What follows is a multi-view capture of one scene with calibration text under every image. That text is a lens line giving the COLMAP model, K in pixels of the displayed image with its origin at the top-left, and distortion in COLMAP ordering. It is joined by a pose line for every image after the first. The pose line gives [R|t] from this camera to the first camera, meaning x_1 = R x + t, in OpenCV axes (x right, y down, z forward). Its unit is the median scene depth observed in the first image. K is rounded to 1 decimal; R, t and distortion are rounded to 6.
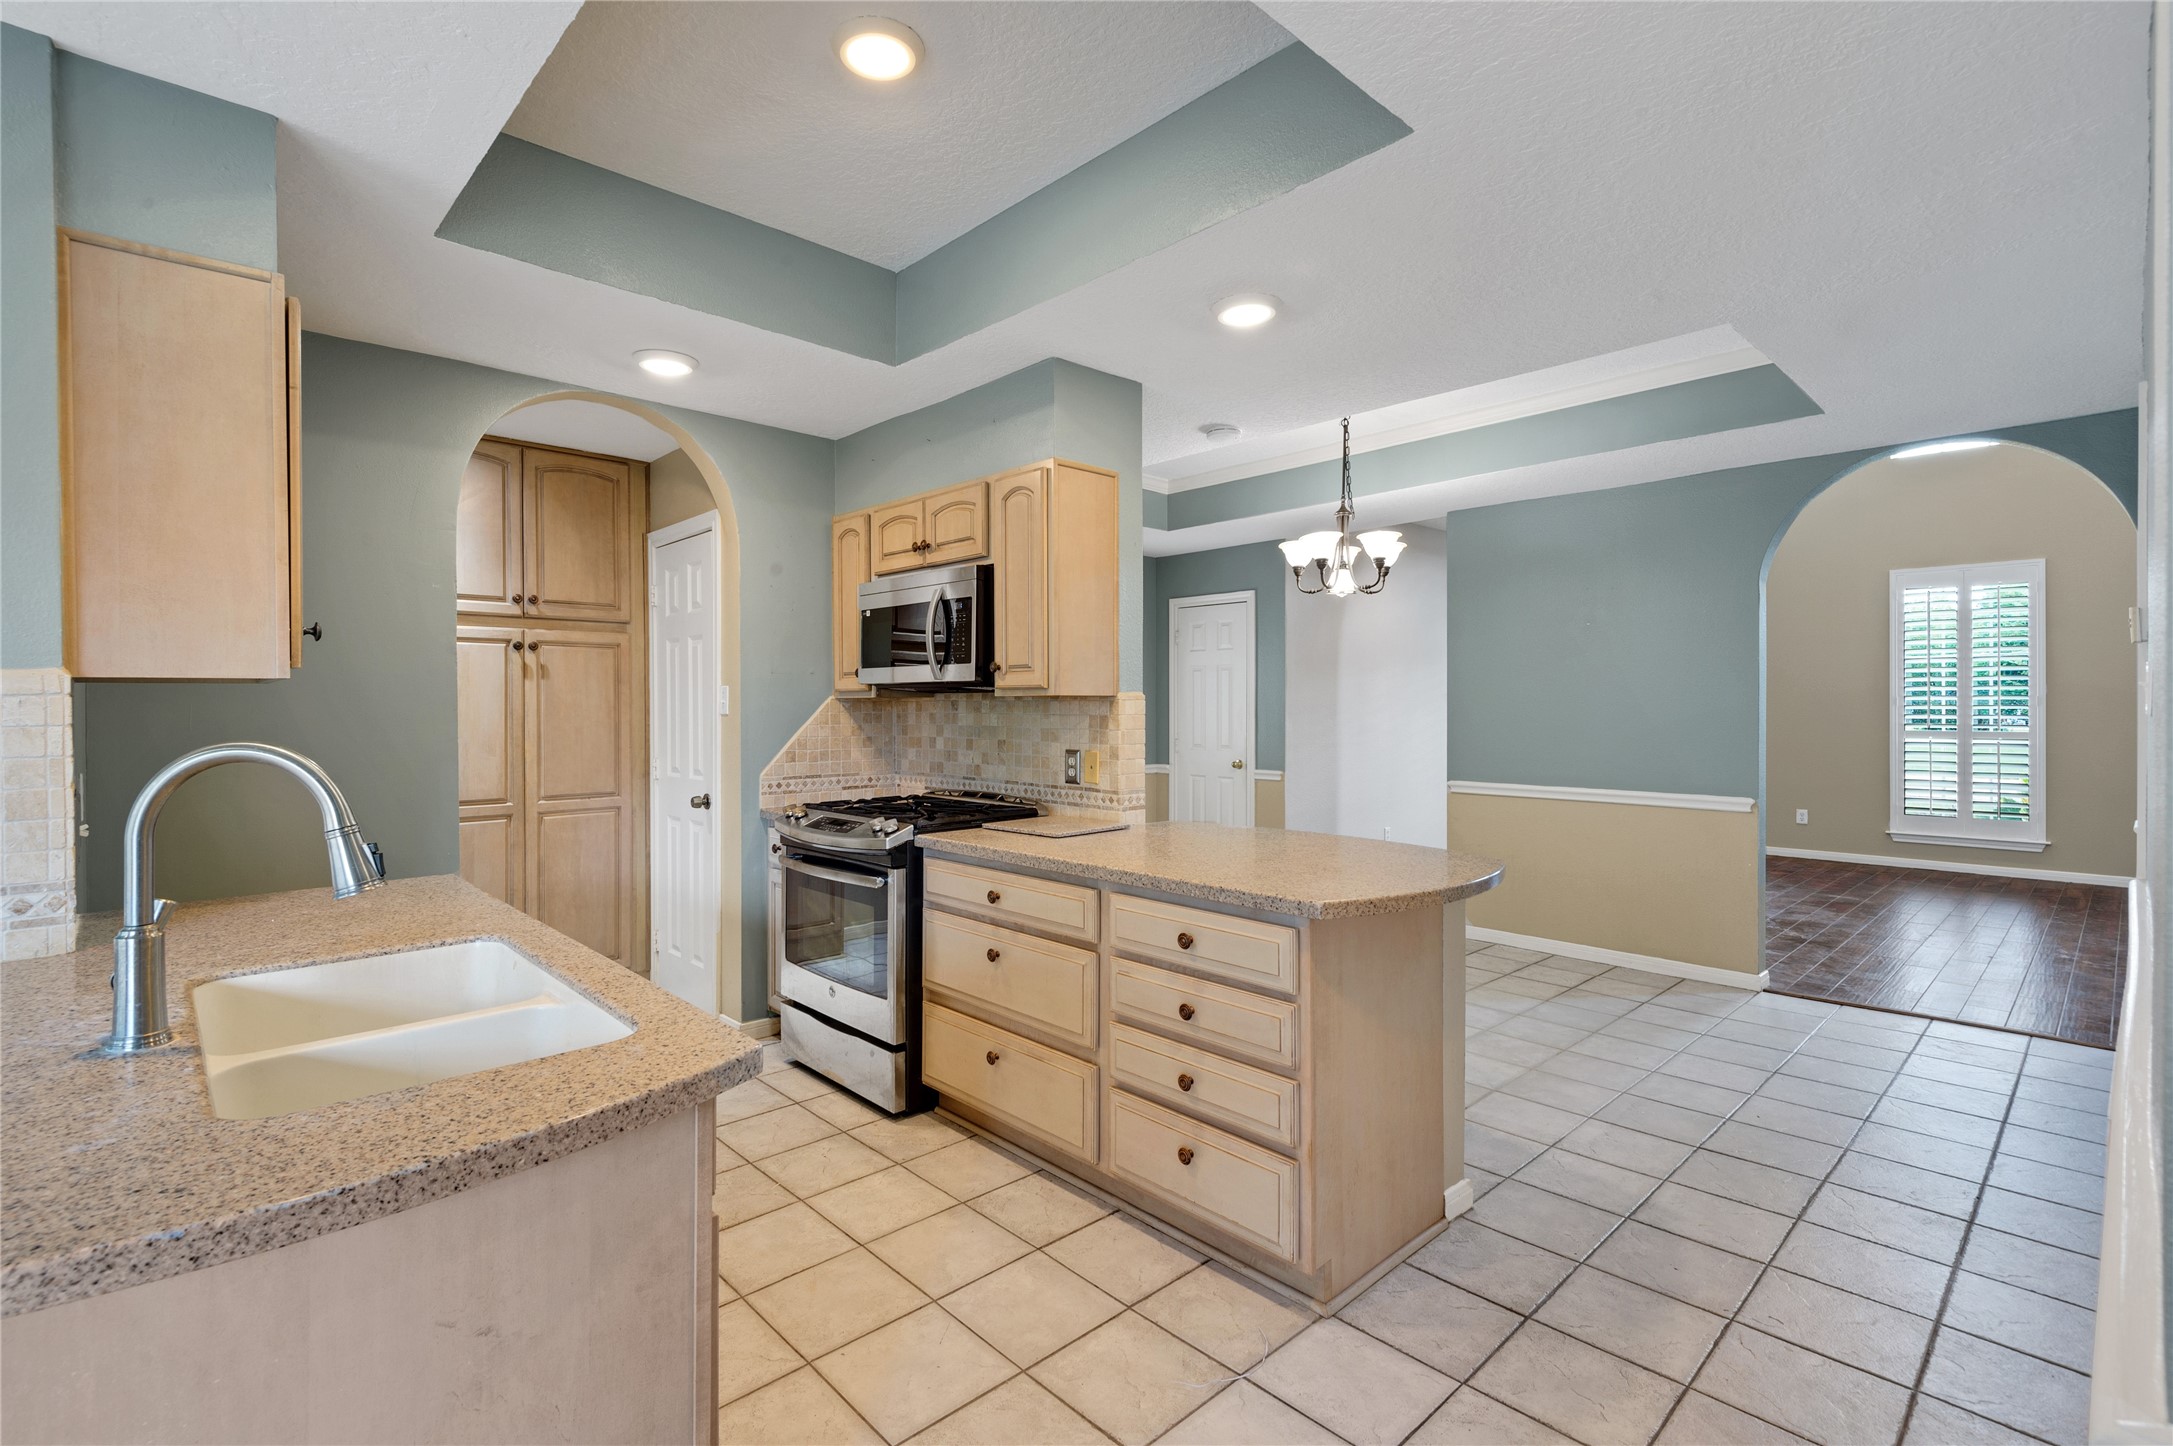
lens RADIAL K [[968.1, 0, 1079.6], [0, 968.1, 702.8], [0, 0, 1]] dist [0.001409, 0.000191]
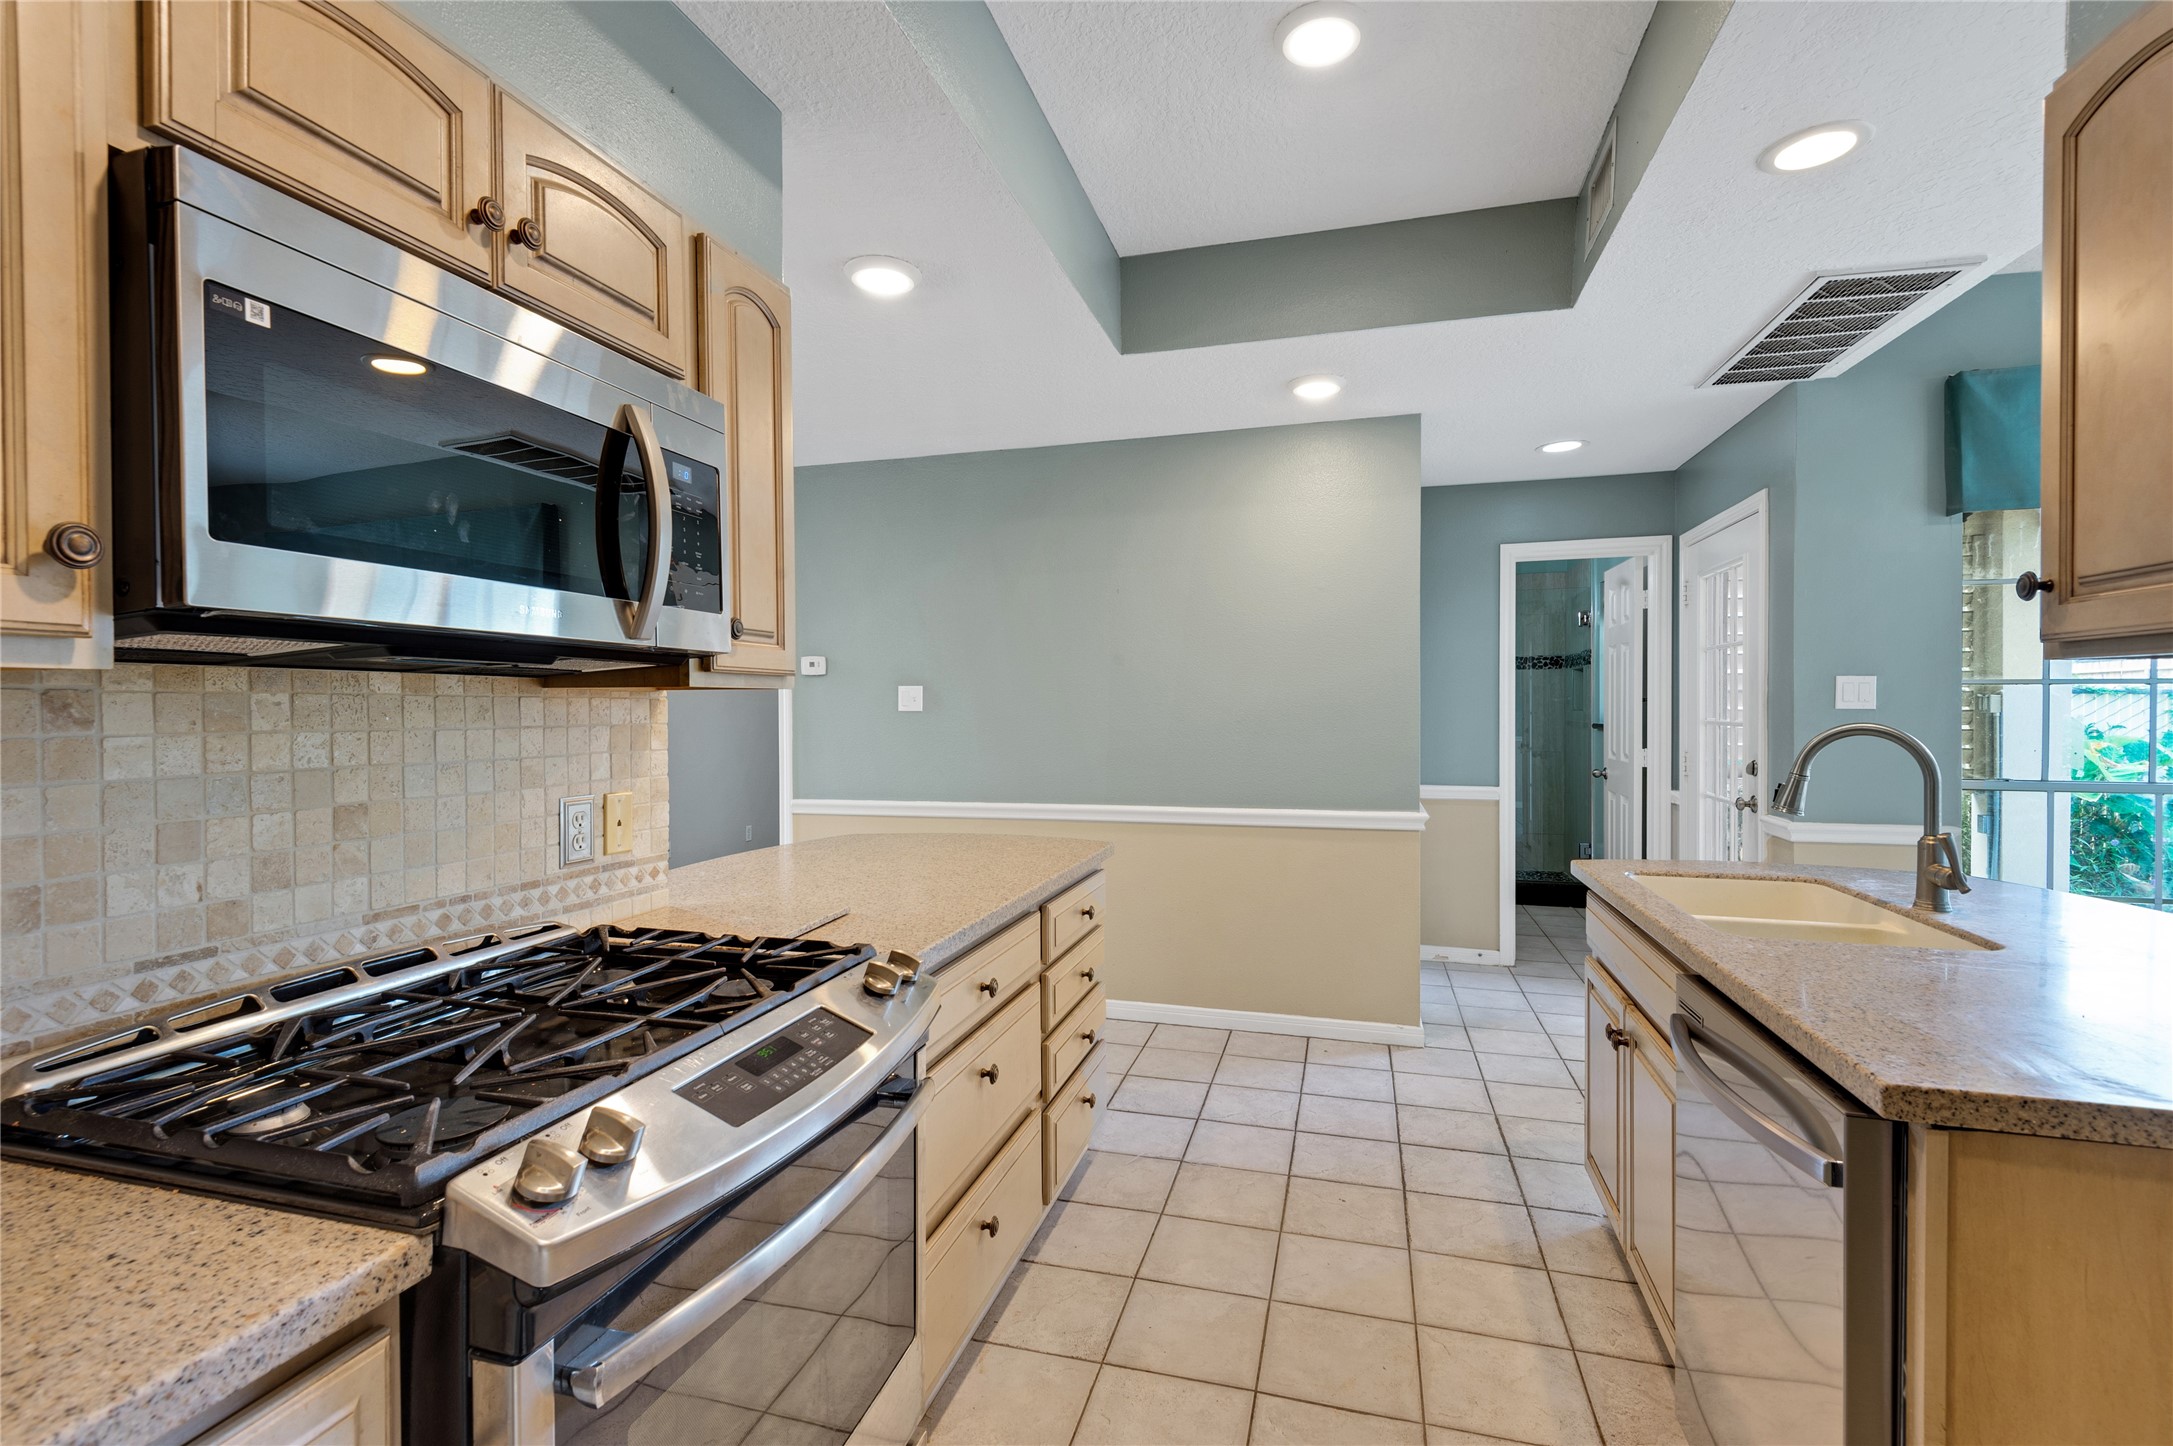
lens RADIAL K [[1001.4, 0, 1070.6], [0, 1001.4, 716.7], [0, 0, 1]] dist [0.028124, -0.015058]
pose [[-0.502365, -0.007864, 0.864620, -0.582145], [0.000298, 0.999957, 0.009268, 0.003104], [-0.864655, 0.004913, -0.502341, 1.049507]]
